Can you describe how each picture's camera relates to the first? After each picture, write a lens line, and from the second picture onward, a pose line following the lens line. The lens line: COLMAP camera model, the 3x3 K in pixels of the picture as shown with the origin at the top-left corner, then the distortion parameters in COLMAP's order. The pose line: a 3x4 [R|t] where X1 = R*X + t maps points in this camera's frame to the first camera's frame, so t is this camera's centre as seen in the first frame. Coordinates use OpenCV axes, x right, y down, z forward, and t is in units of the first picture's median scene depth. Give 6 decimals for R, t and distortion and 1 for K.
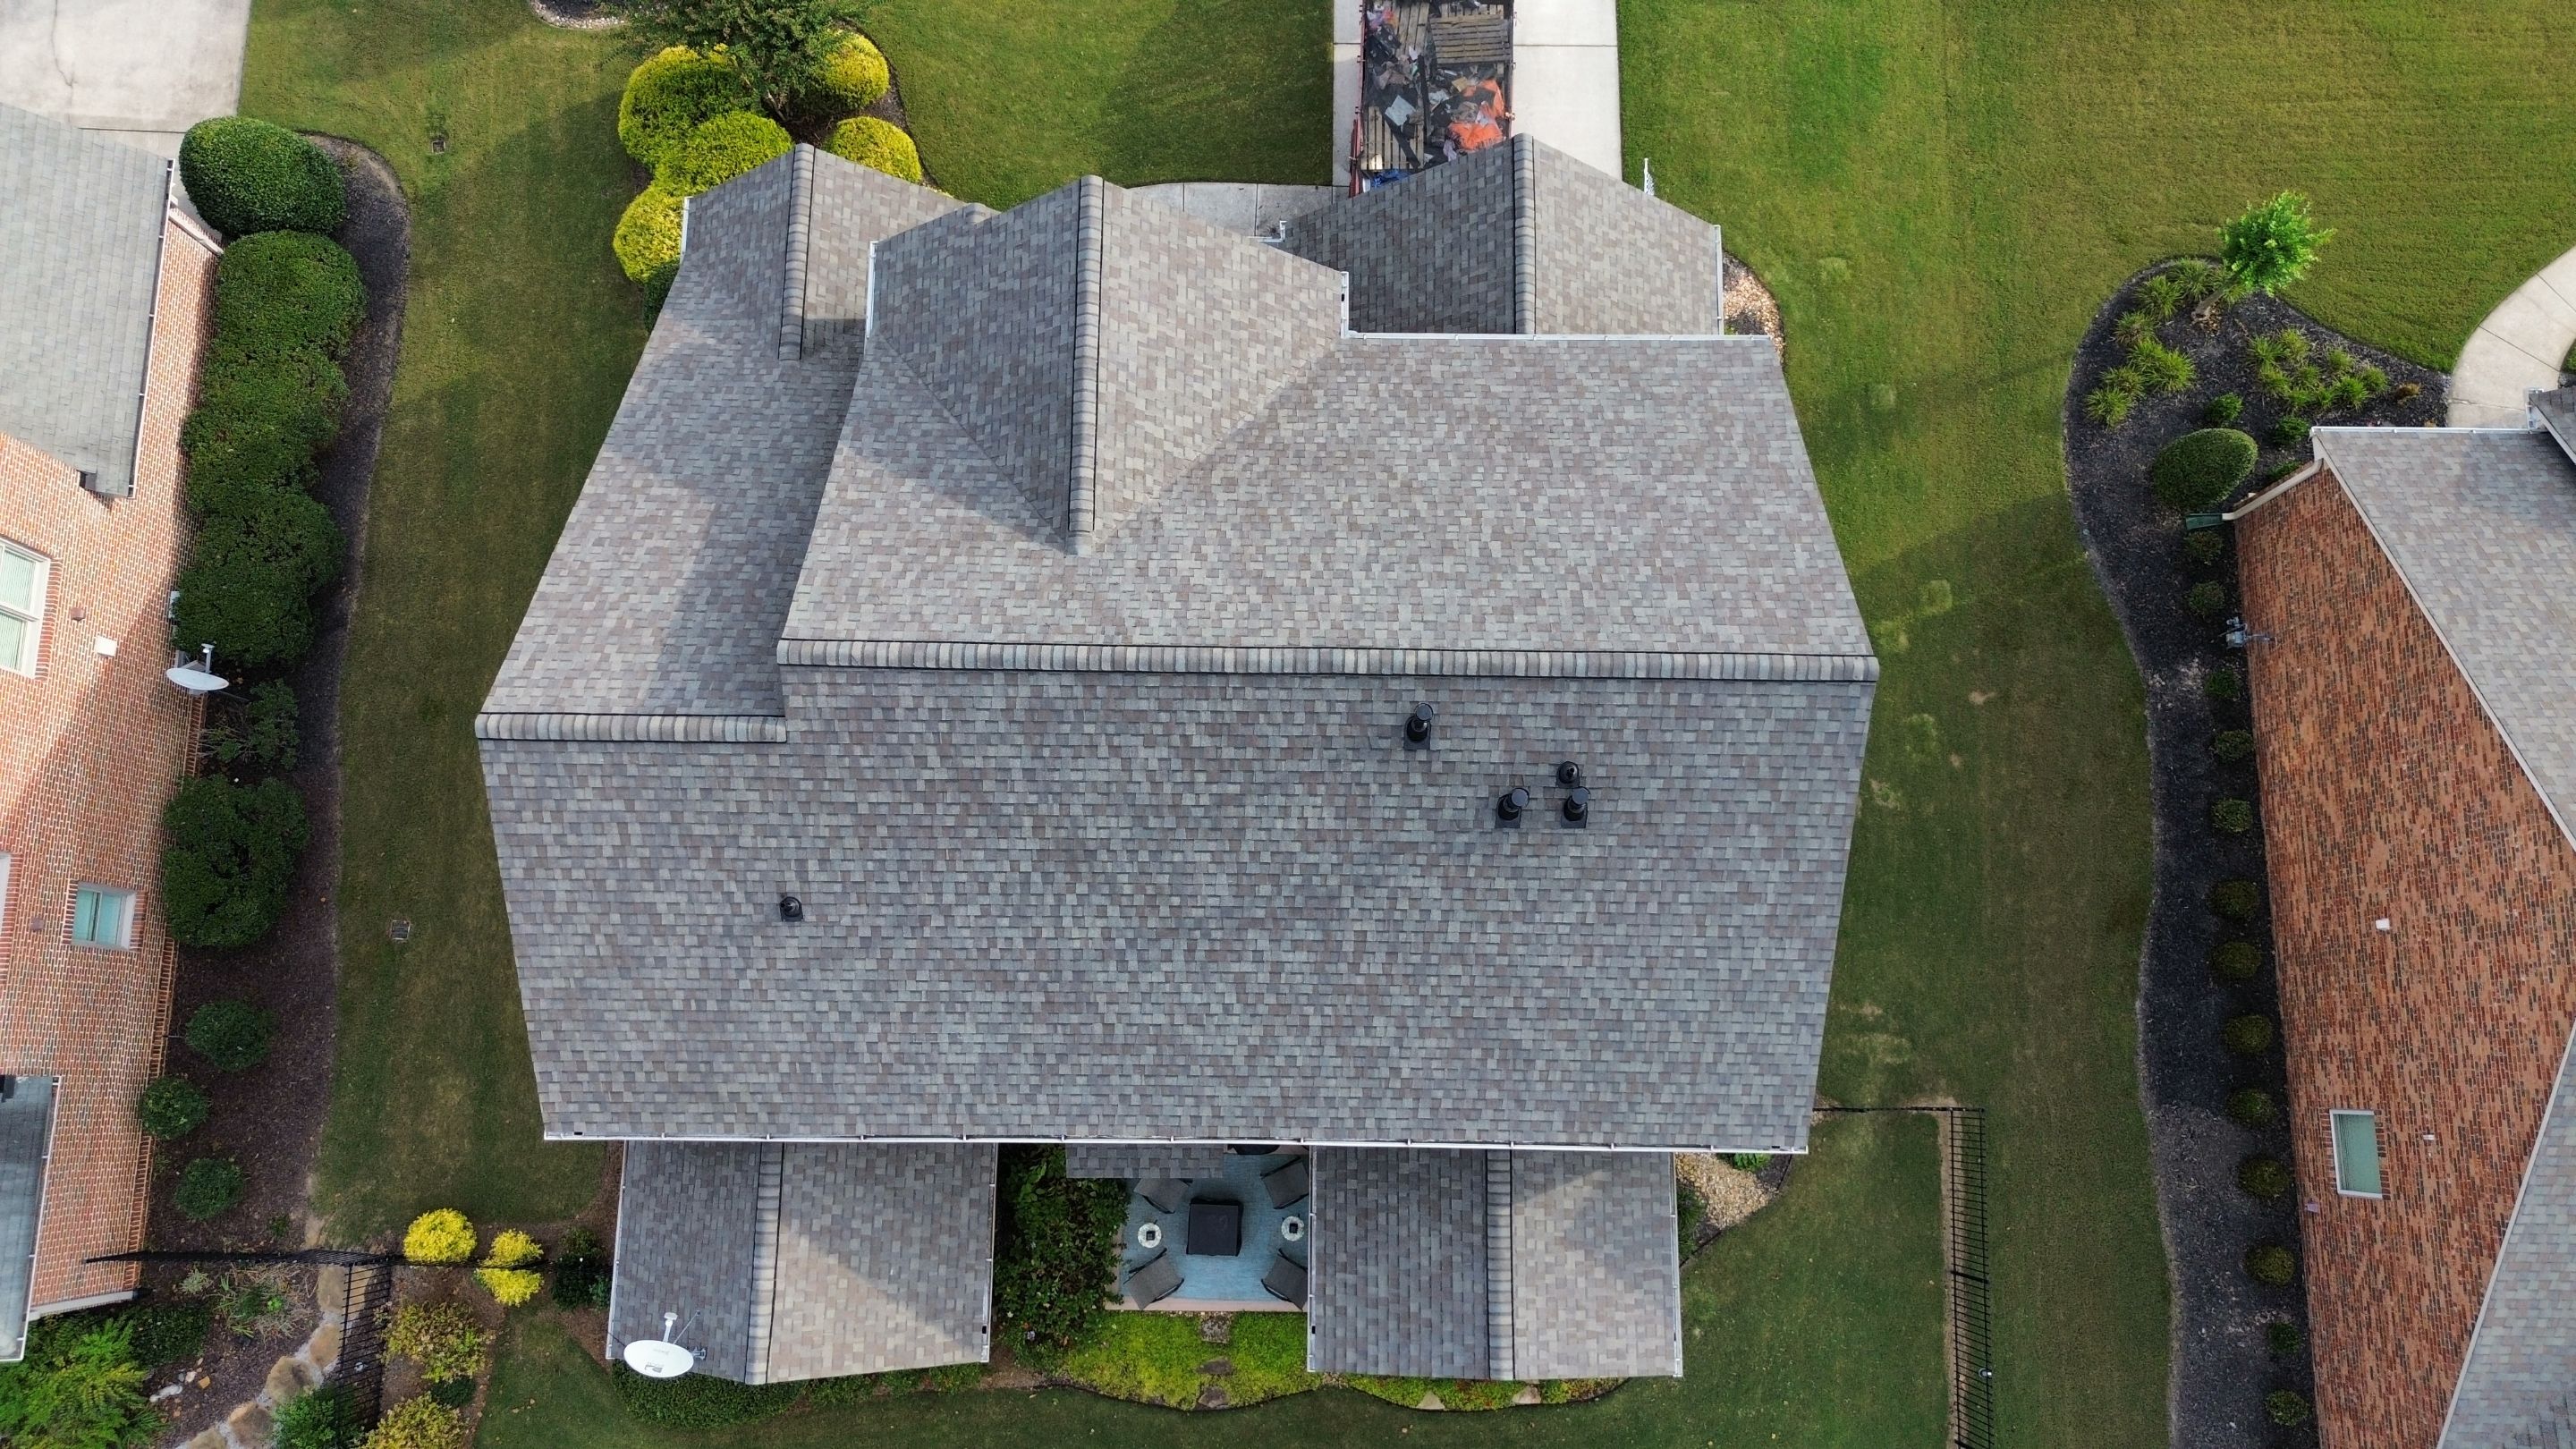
lens RADIAL K [[1819.1, 0, 1299.7], [0, 1819.1, 714.7], [0, 0, 1]] dist [0.072685, -0.065028]
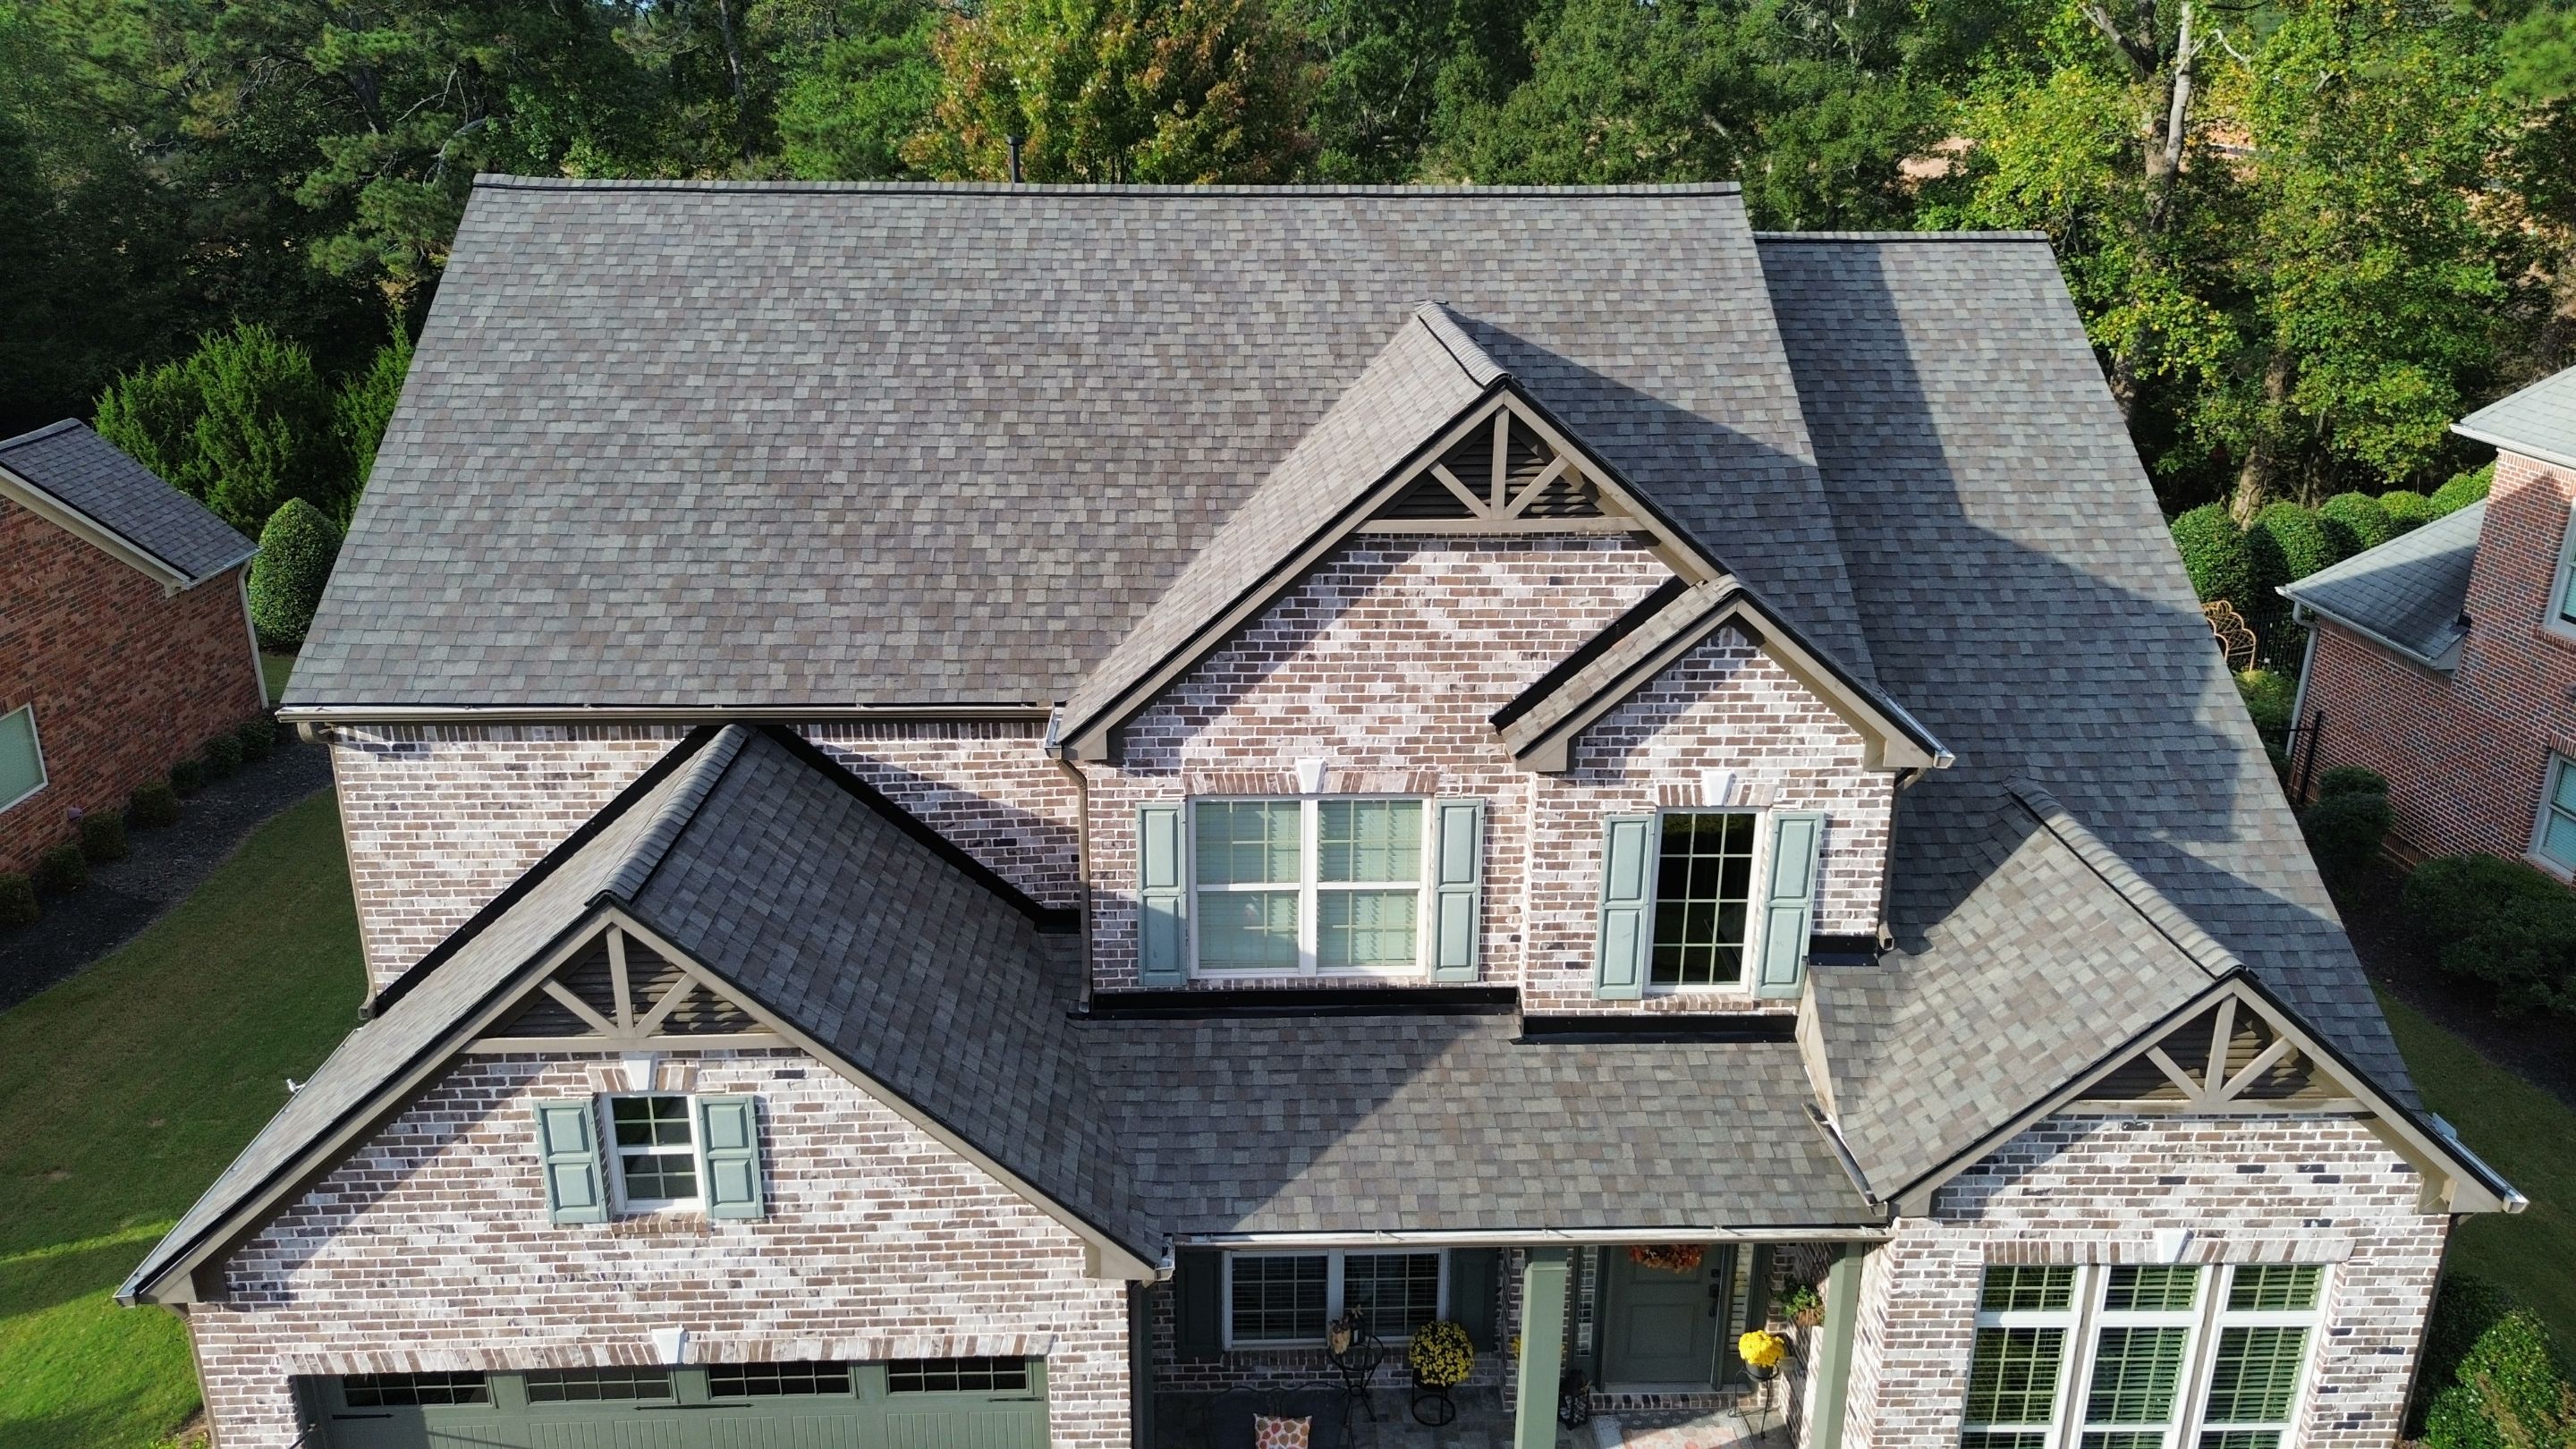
lens RADIAL K [[1819.1, 0, 1292.9], [0, 1819.1, 732.8], [0, 0, 1]] dist [0.072685, -0.065028]
pose [[-0.998396, 0.000732, -0.056612, -0.017833], [-0.056104, -0.147064, 0.987535, -0.879913], [-0.007603, 0.989127, 0.146869, 1.057785]]
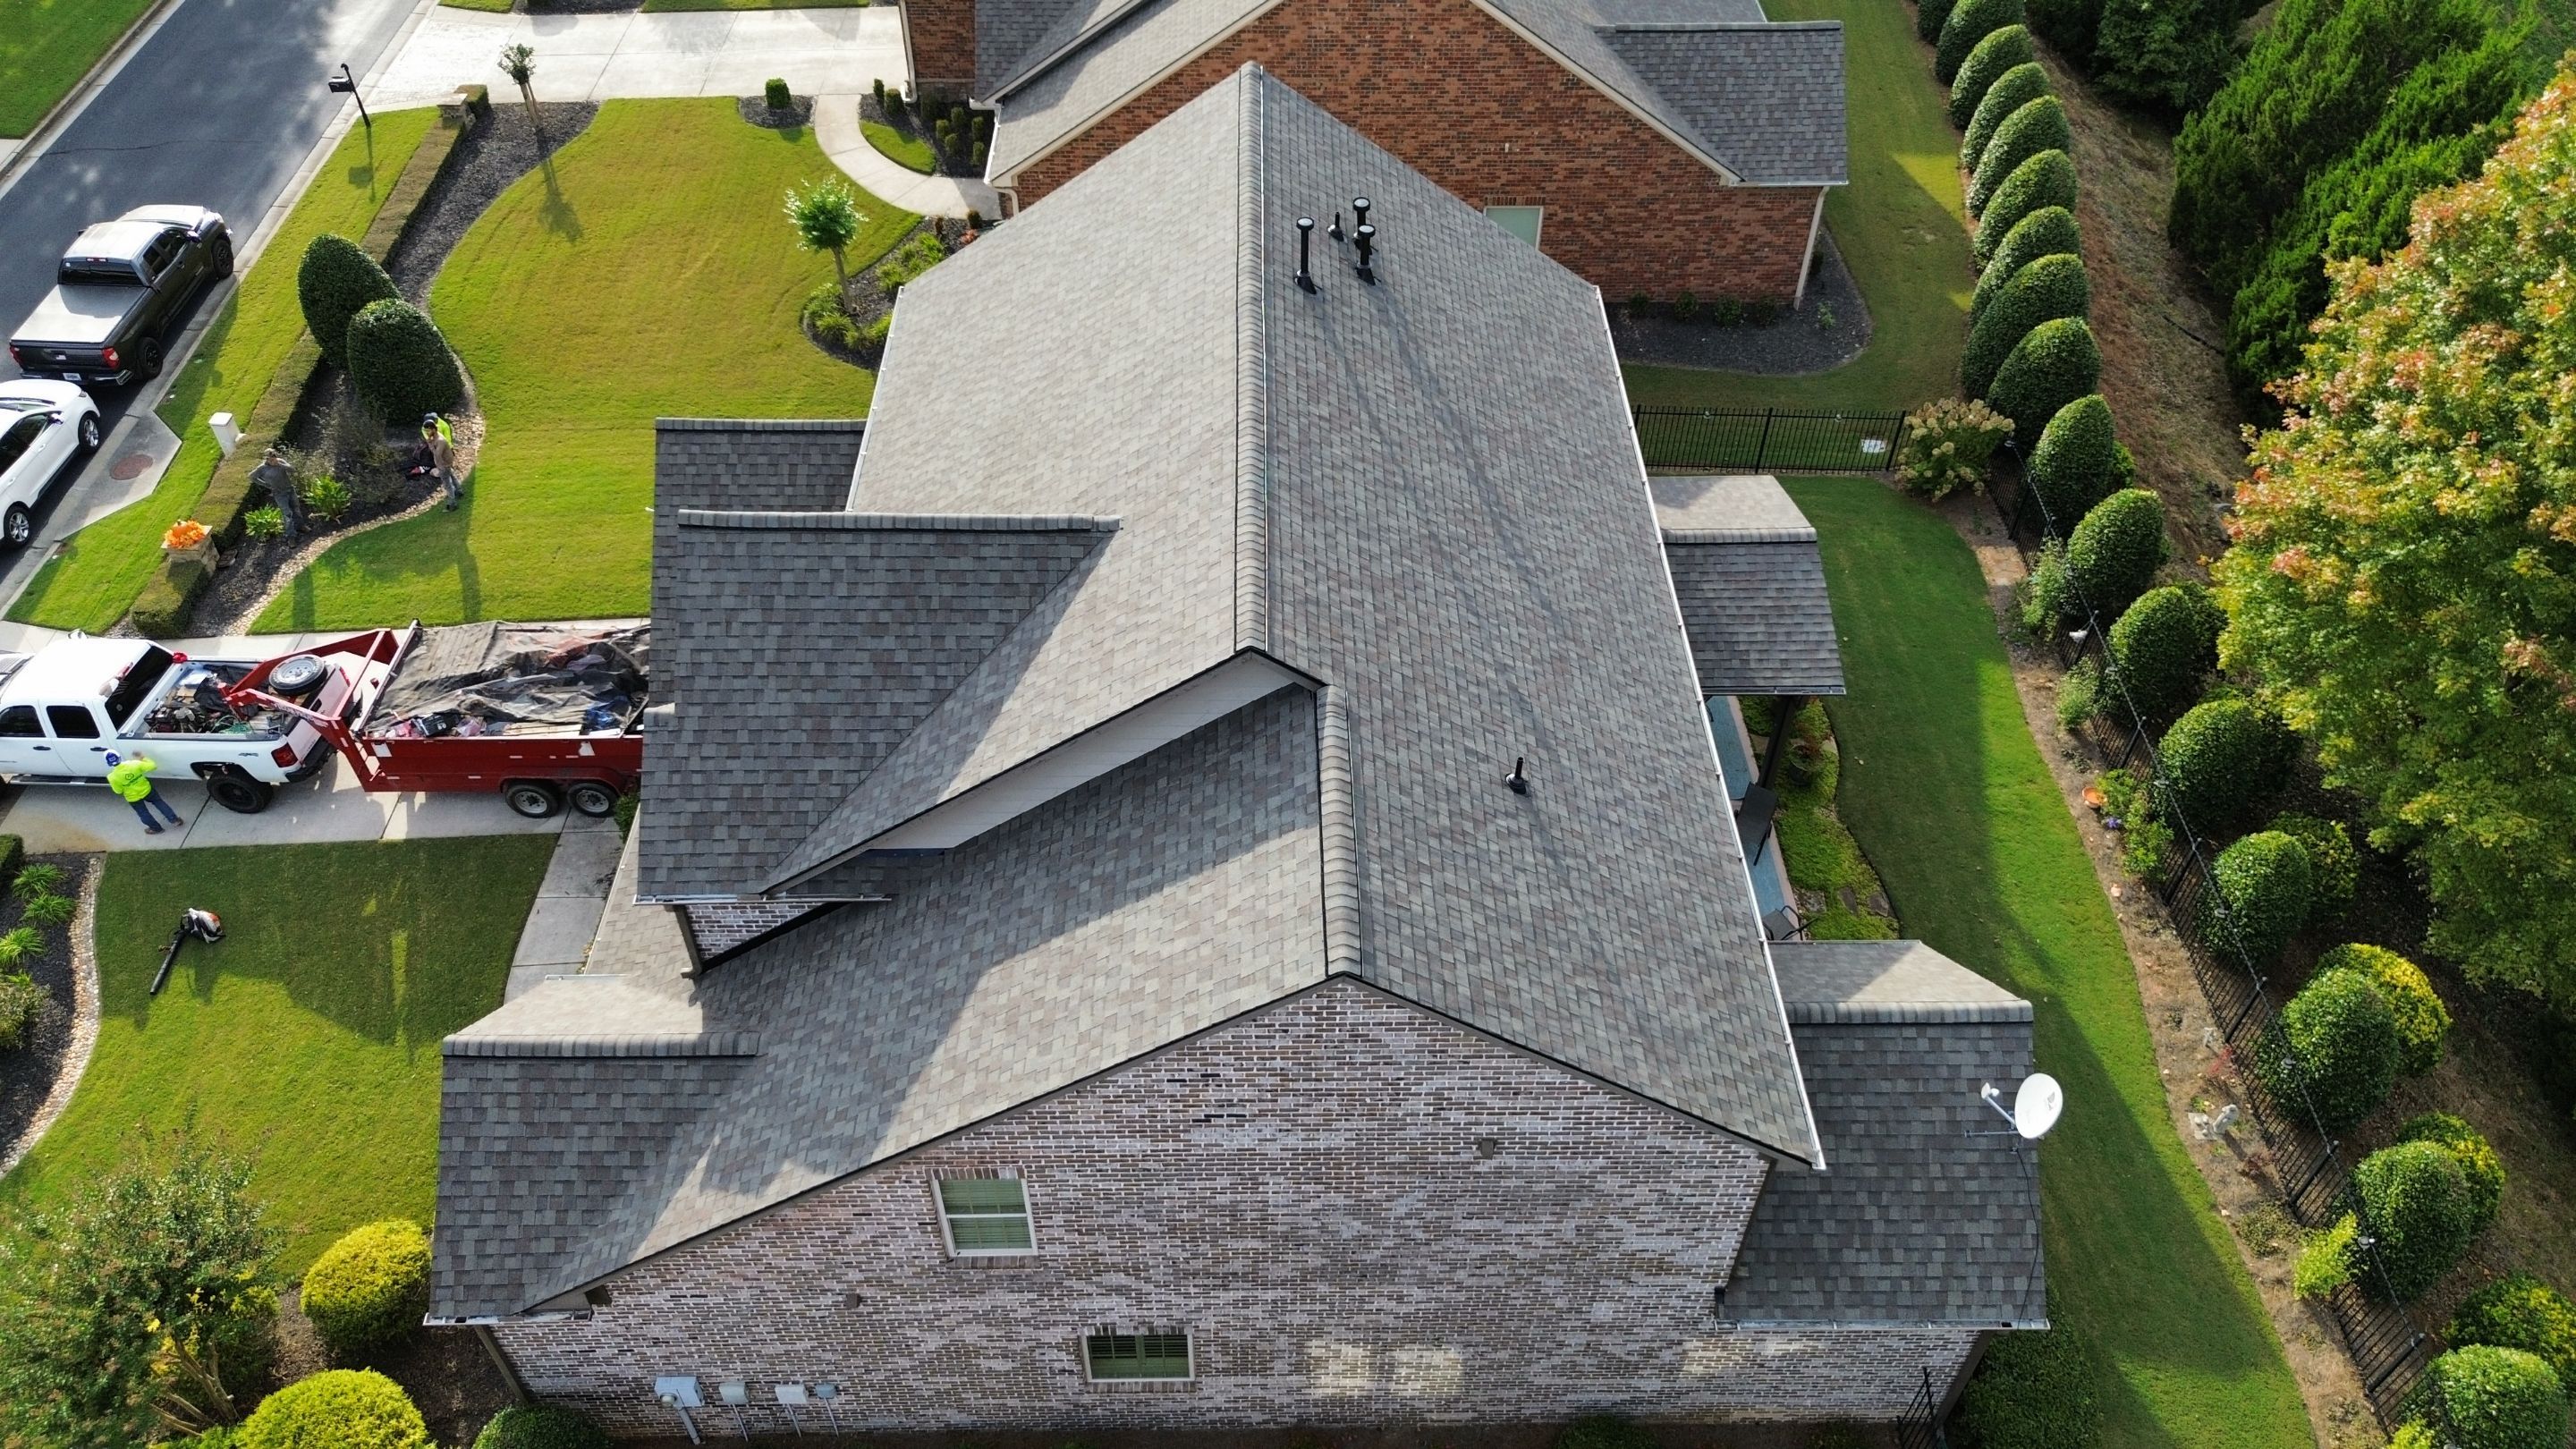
lens RADIAL K [[1819.1, 0, 1291.3], [0, 1819.1, 723.1], [0, 0, 1]] dist [0.072685, -0.065028]
pose [[-0.029034, -0.710744, 0.702852, -0.846611], [0.978675, 0.122835, 0.164642, -0.141336], [-0.203353, 0.692644, 0.692021, 0.404566]]
